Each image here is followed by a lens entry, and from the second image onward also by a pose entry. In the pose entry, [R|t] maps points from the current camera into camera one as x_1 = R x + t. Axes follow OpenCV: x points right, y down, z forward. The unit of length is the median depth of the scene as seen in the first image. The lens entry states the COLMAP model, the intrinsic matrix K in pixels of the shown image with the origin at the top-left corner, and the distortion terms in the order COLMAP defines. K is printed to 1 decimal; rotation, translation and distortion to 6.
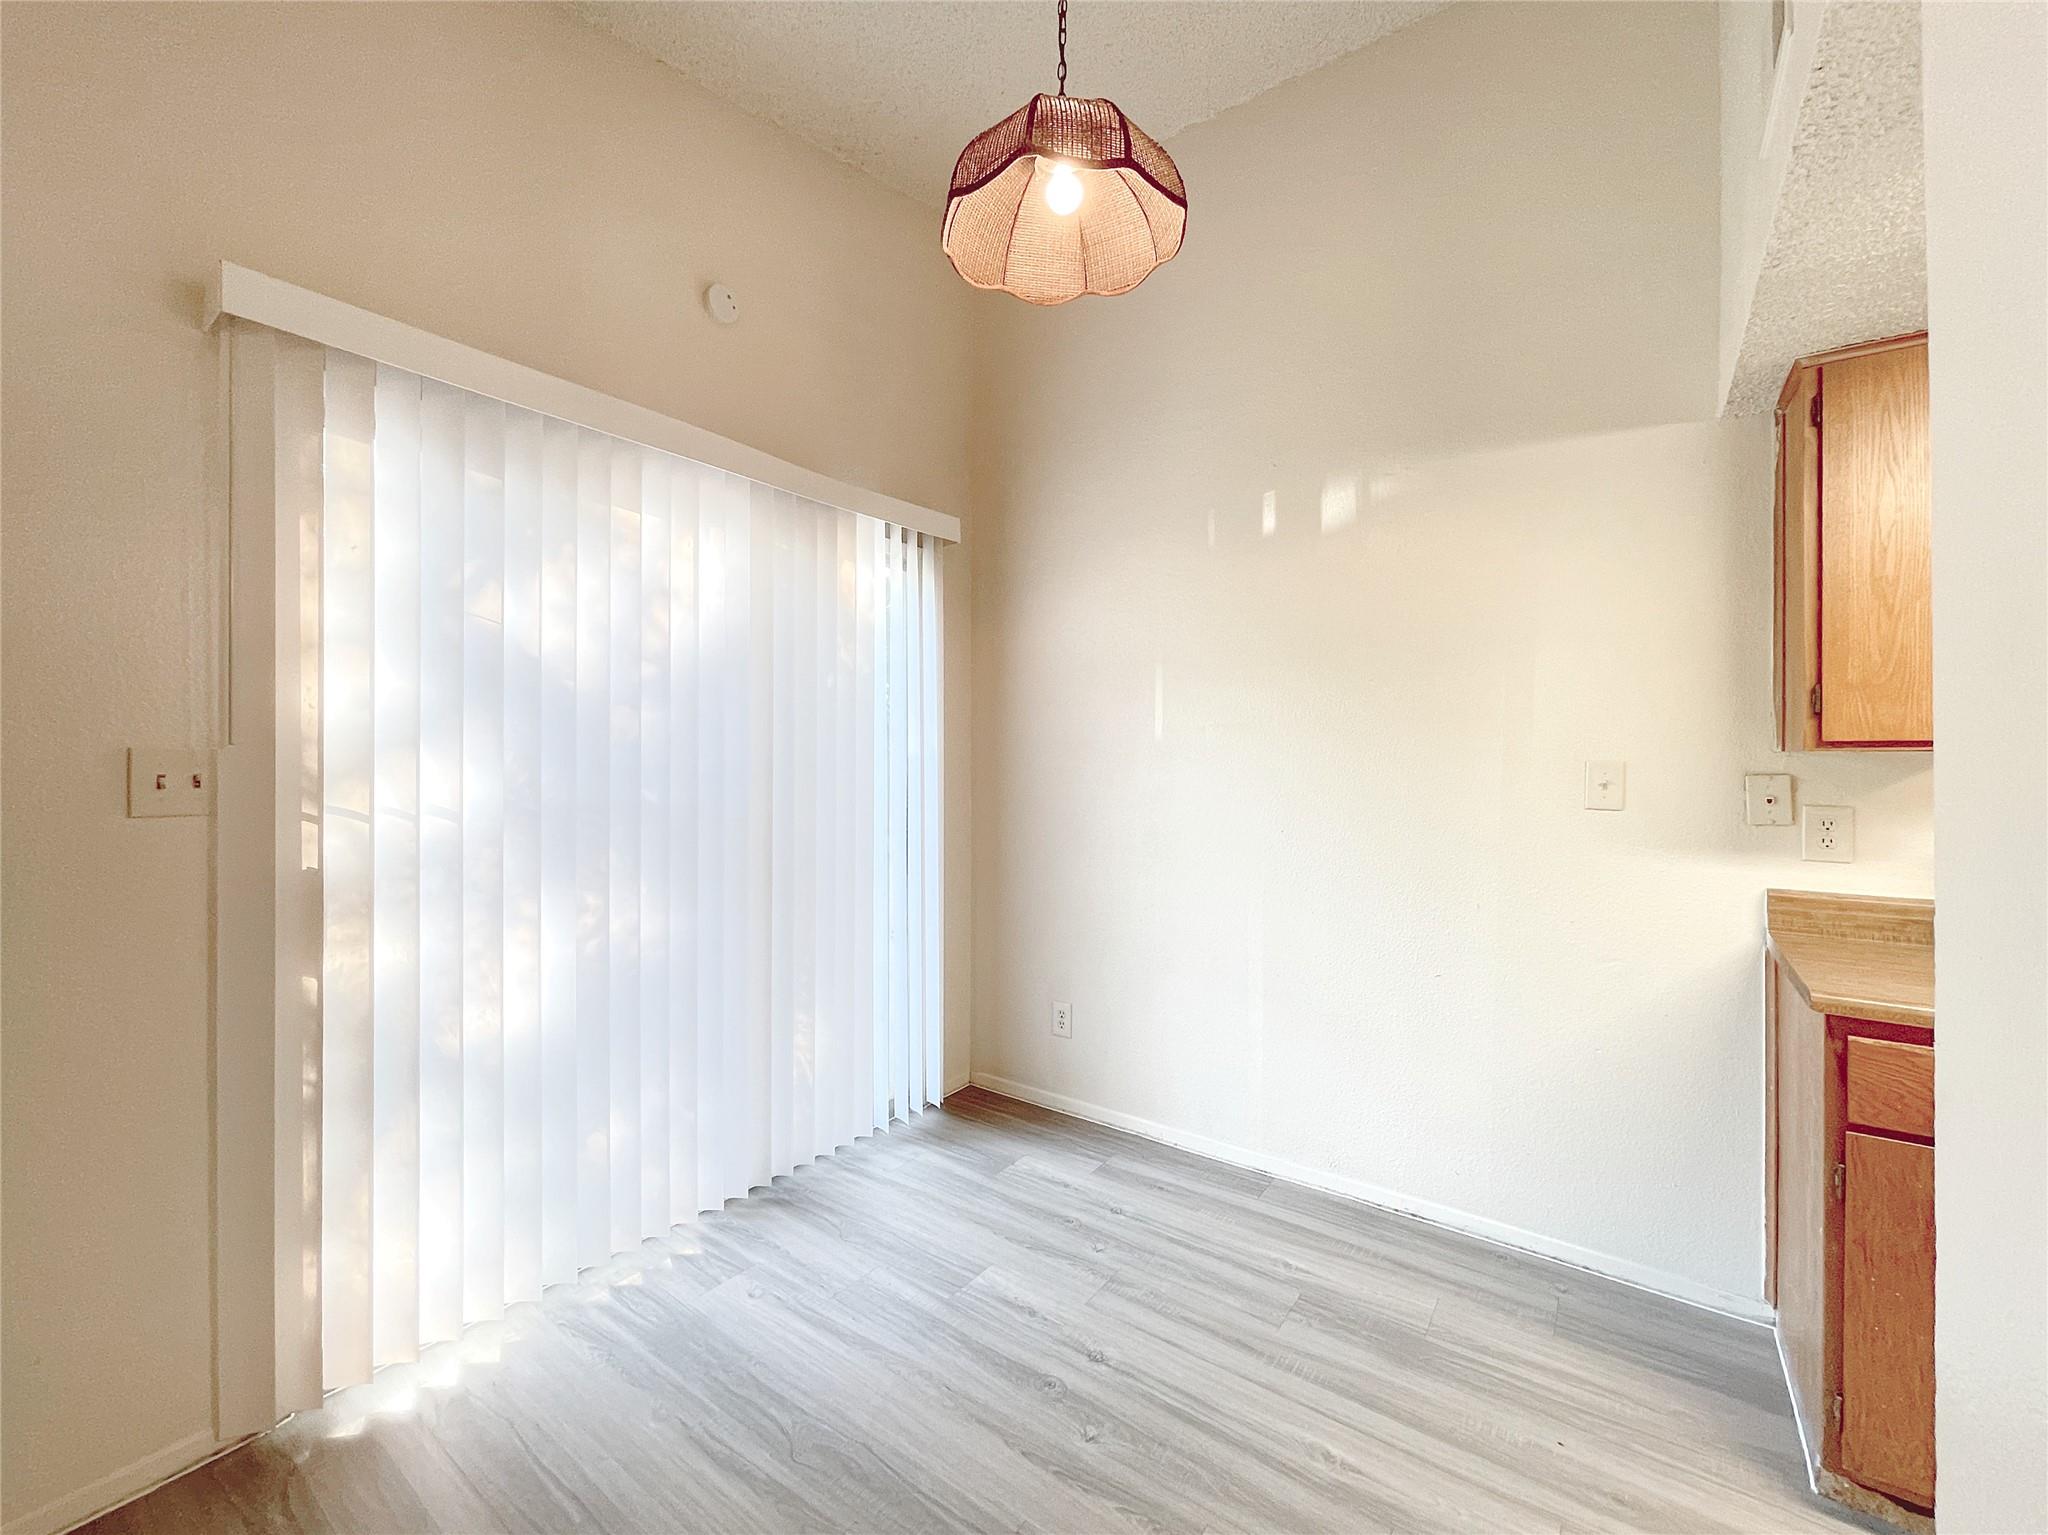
lens RADIAL K [[843.3, 0, 996.0], [0, 843.3, 756.2], [0, 0, 1]] dist [0.001963, 0.000817]
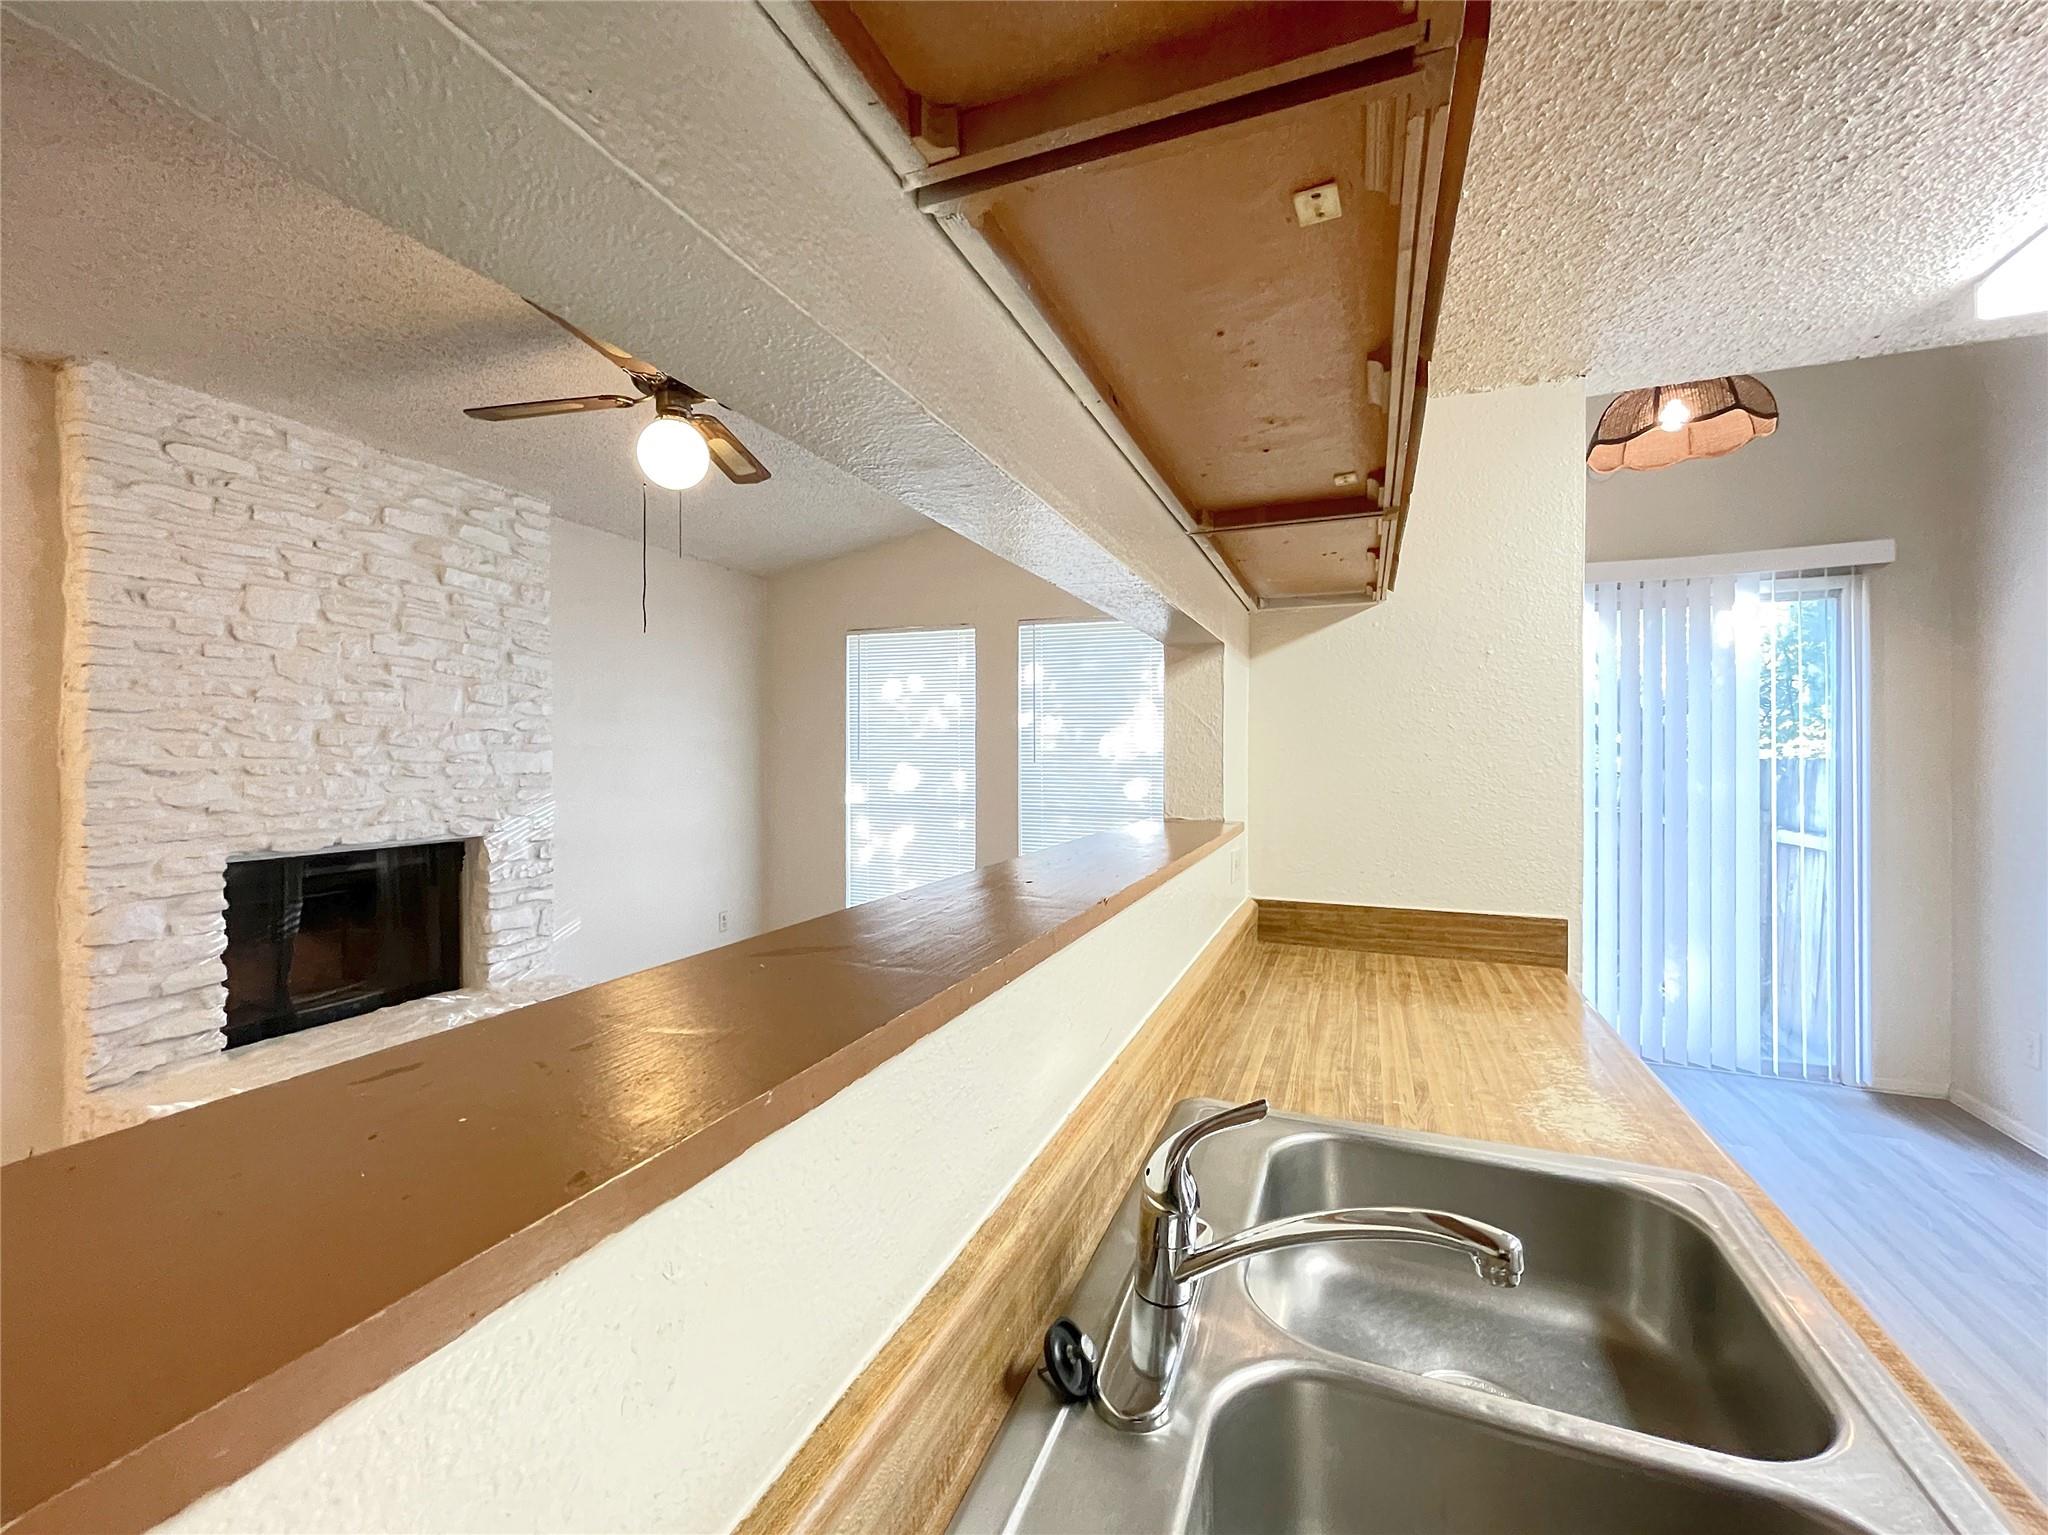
lens RADIAL K [[842.8, 0, 1016.3], [0, 842.8, 768.7], [0, 0, 1]] dist [-0.002513, 0.000488]
pose [[0.255628, 0.012947, -0.966689, 1.046193], [-0.002184, 0.999916, 0.012814, -0.013504], [0.966773, -0.001165, 0.255634, -0.501798]]
